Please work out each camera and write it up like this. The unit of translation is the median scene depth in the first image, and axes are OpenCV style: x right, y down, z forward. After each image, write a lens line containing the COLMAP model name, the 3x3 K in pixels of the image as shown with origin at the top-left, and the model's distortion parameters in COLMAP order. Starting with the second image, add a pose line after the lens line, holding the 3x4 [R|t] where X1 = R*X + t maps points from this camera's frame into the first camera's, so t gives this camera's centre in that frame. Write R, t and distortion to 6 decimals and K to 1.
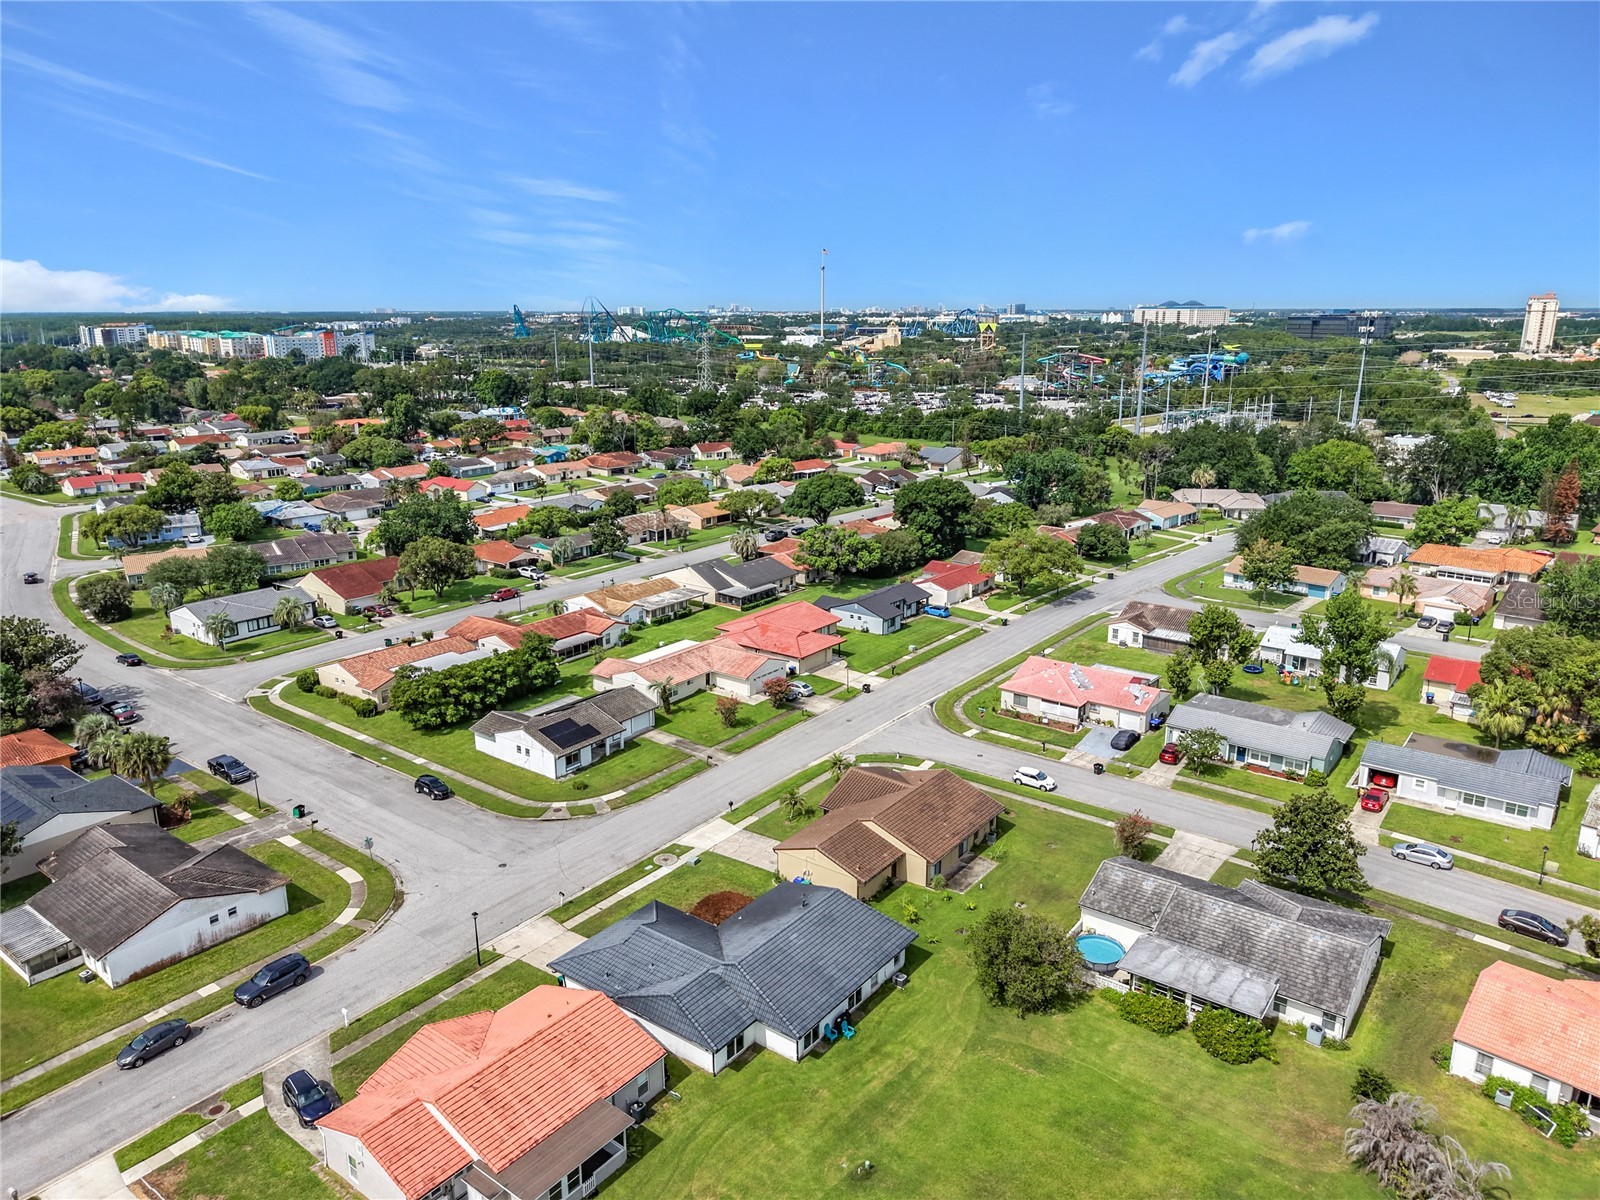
lens RADIAL K [[1097.7, 0, 798.9], [0, 1097.7, 610.1], [0, 0, 1]] dist [0.036109, -0.037229]
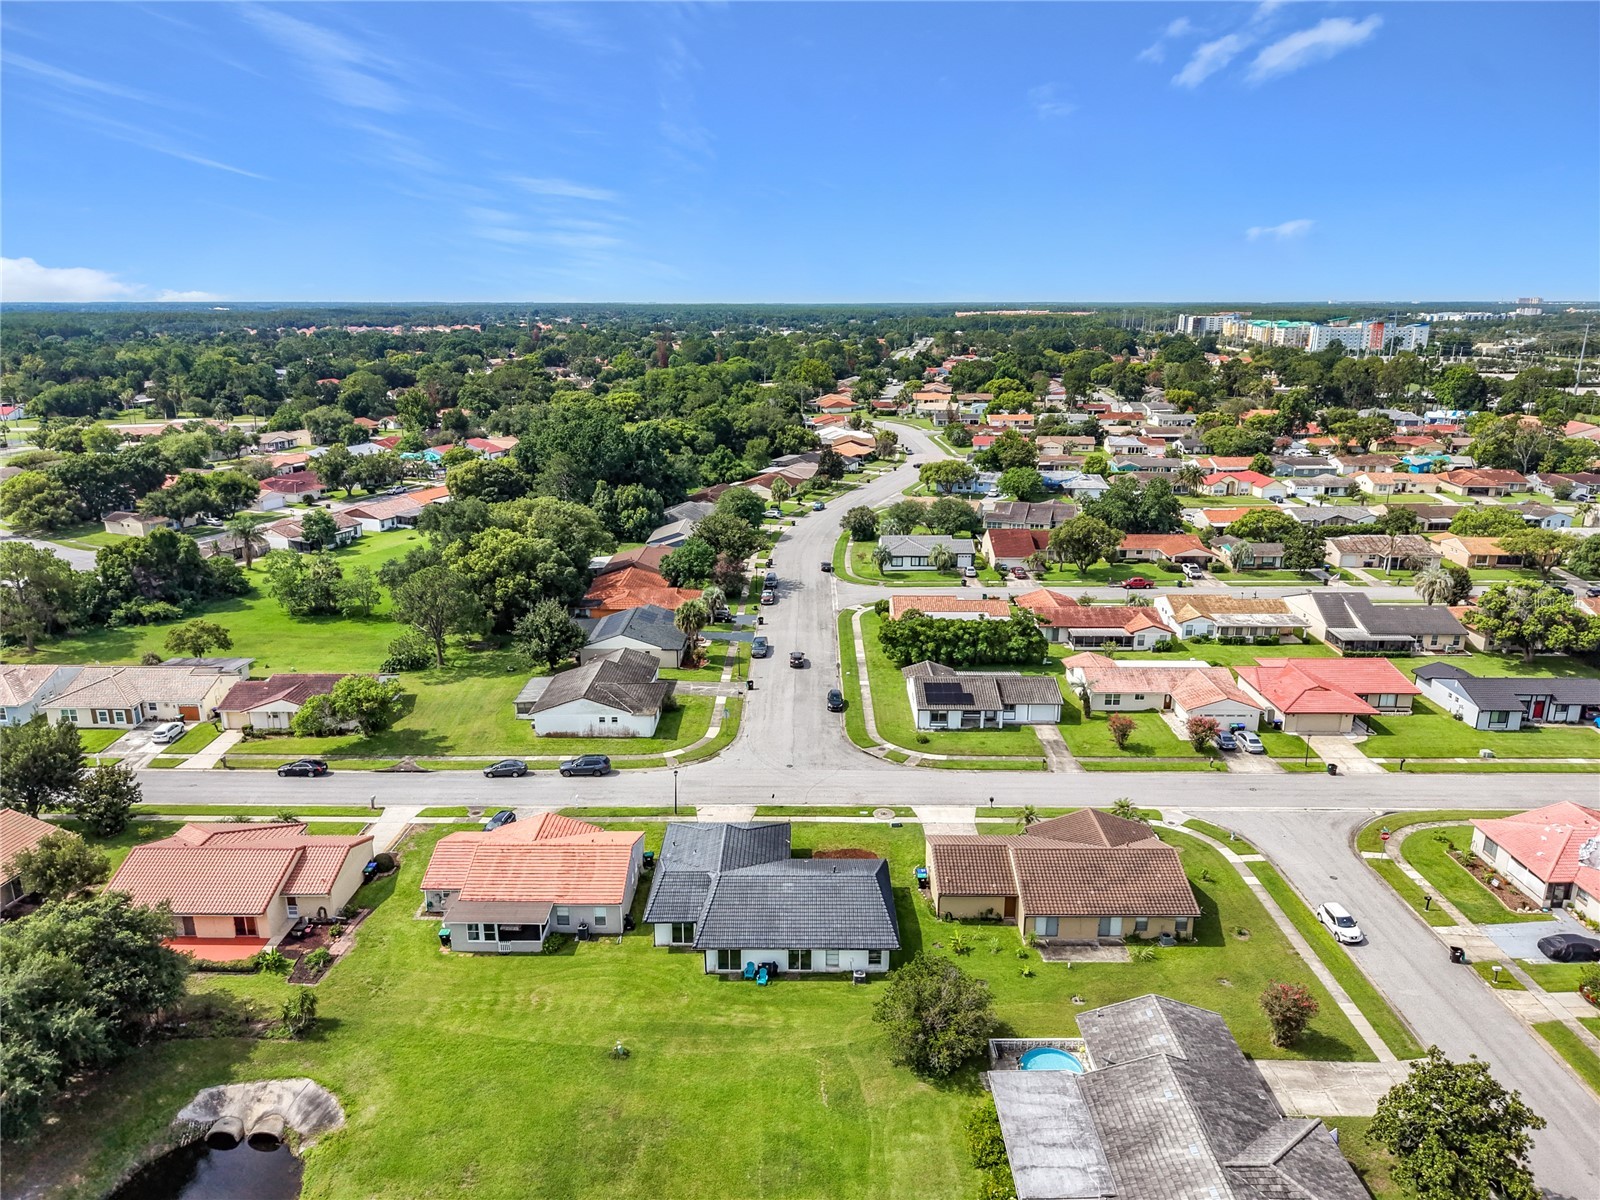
lens RADIAL K [[1062.2, 0, 801.9], [0, 1062.2, 666.4], [0, 0, 1]] dist [0.039582, -0.000259]
pose [[0.598955, 0.265818, -0.755377, 0.457135], [-0.217653, 0.961826, 0.165886, -0.053631], [0.770636, 0.065052, 0.633946, 0.209192]]
